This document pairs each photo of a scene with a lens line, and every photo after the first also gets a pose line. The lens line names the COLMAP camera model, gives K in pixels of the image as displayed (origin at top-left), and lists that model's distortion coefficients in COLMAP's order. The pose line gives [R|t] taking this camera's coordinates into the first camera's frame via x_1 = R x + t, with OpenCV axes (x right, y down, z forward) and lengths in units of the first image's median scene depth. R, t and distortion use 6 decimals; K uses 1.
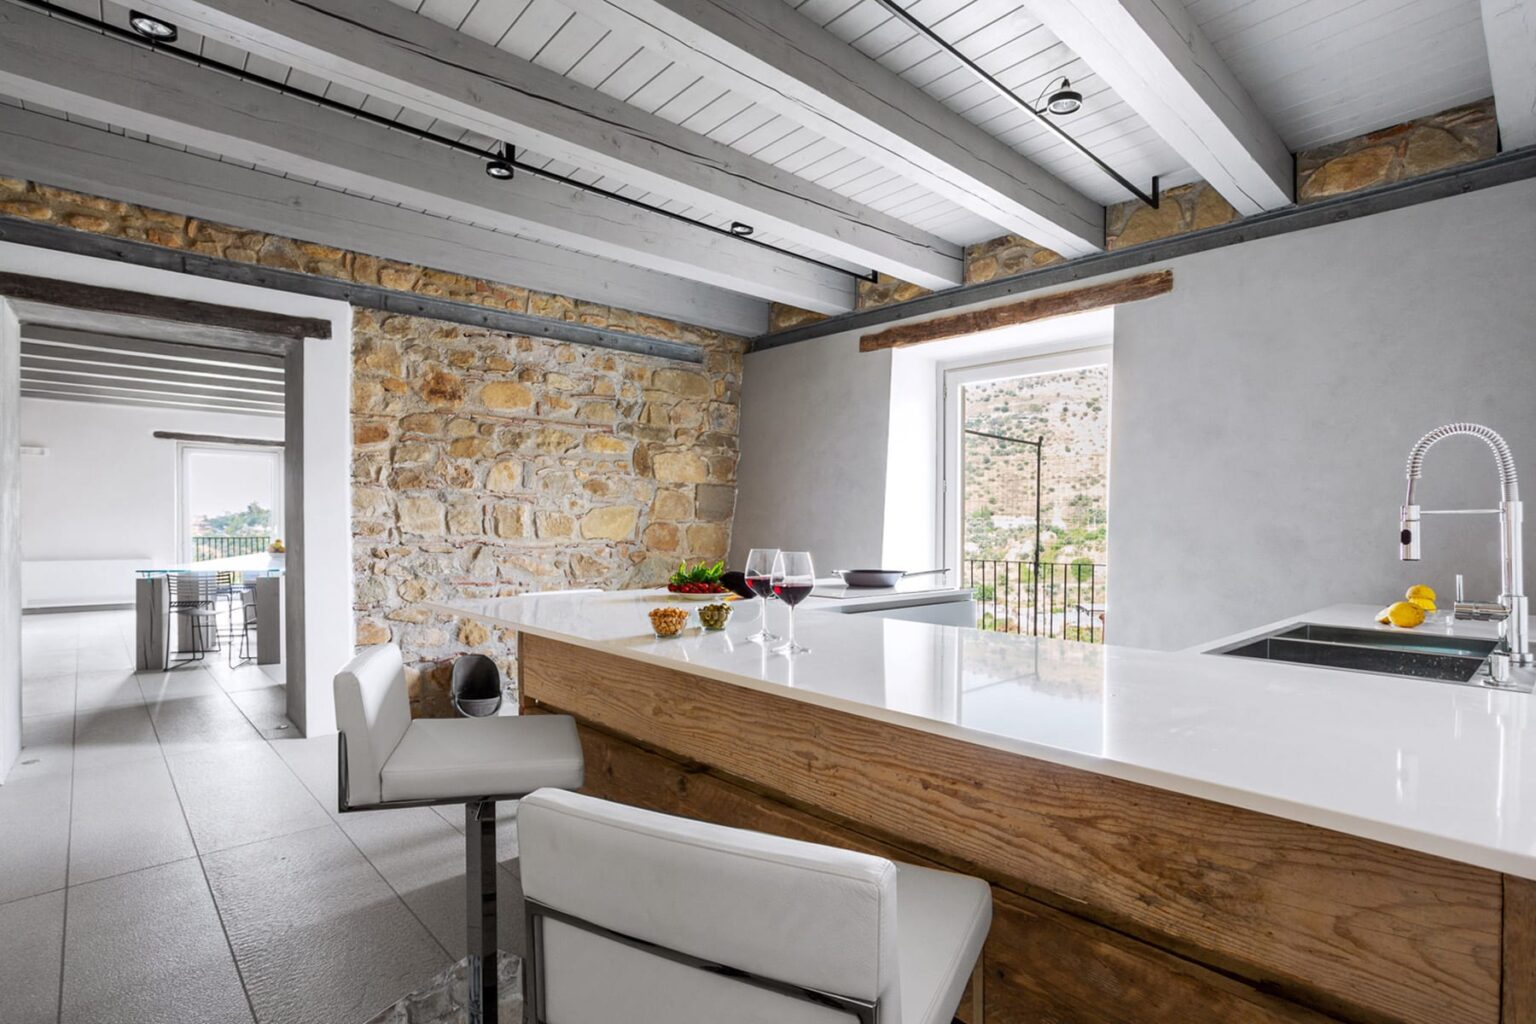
lens RADIAL K [[747.3, 0, 747.6], [0, 747.3, 537.5], [0, 0, 1]] dist [-0.002283, -0.000247]
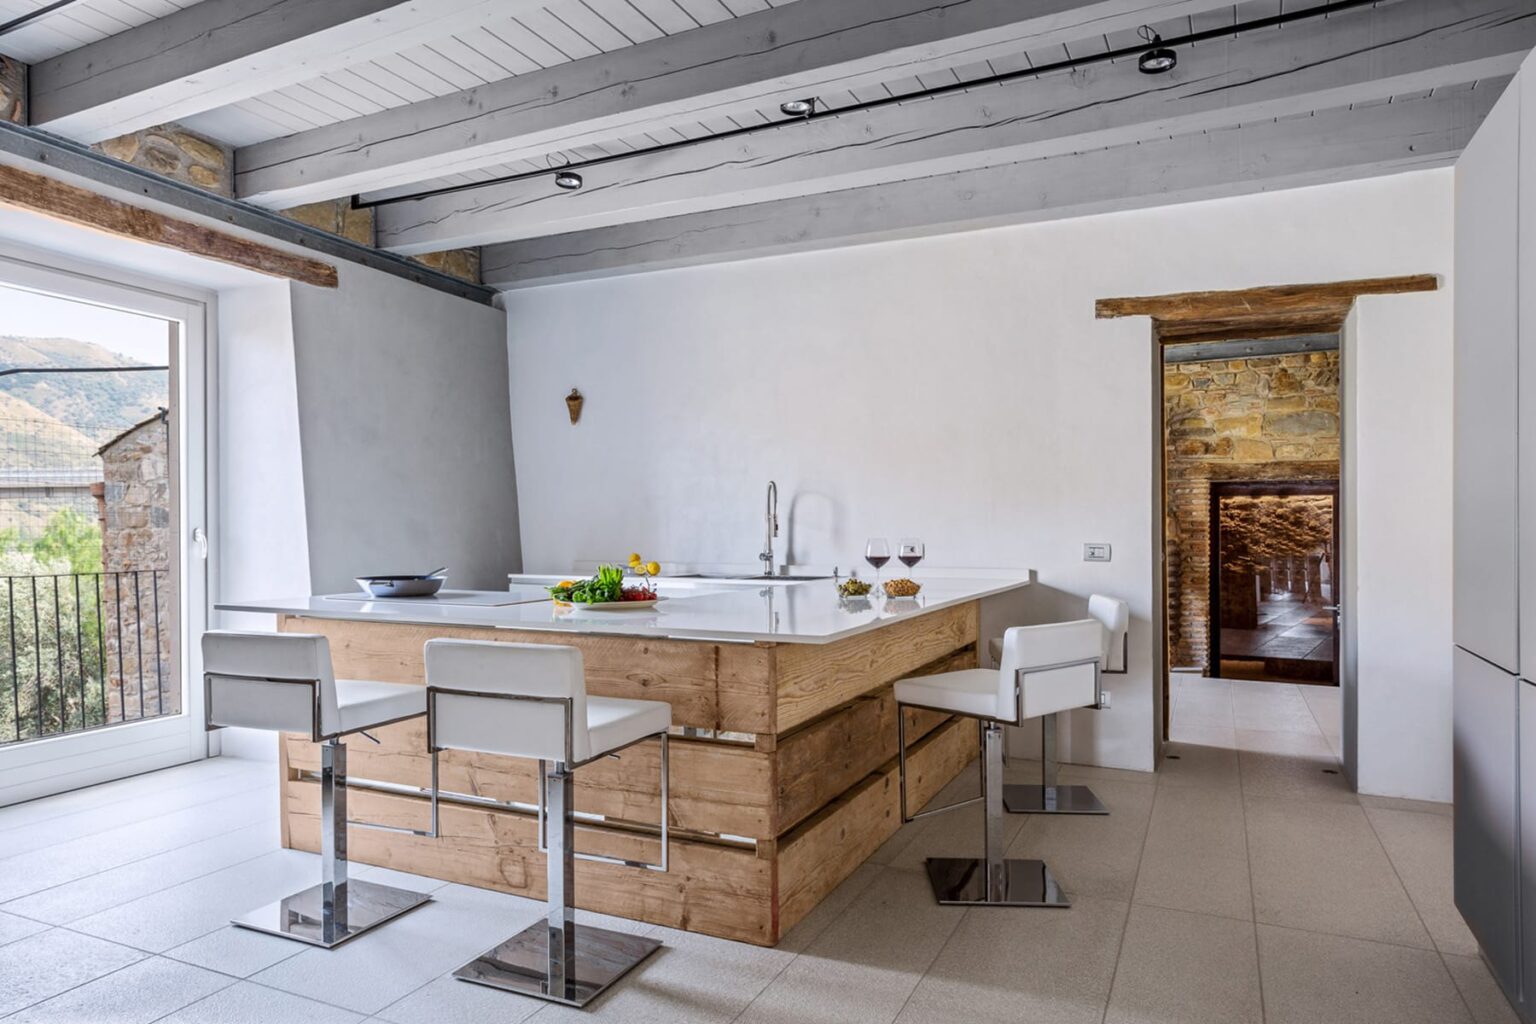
lens RADIAL K [[968.1, 0, 765.2], [0, 968.1, 513.7], [0, 0, 1]] dist [0.006899, 0.006971]
pose [[-0.395674, -0.001579, 0.918390, -0.816224], [0.015697, 0.999841, 0.008482, -0.025796], [-0.918257, 0.017772, -0.395586, 0.930895]]
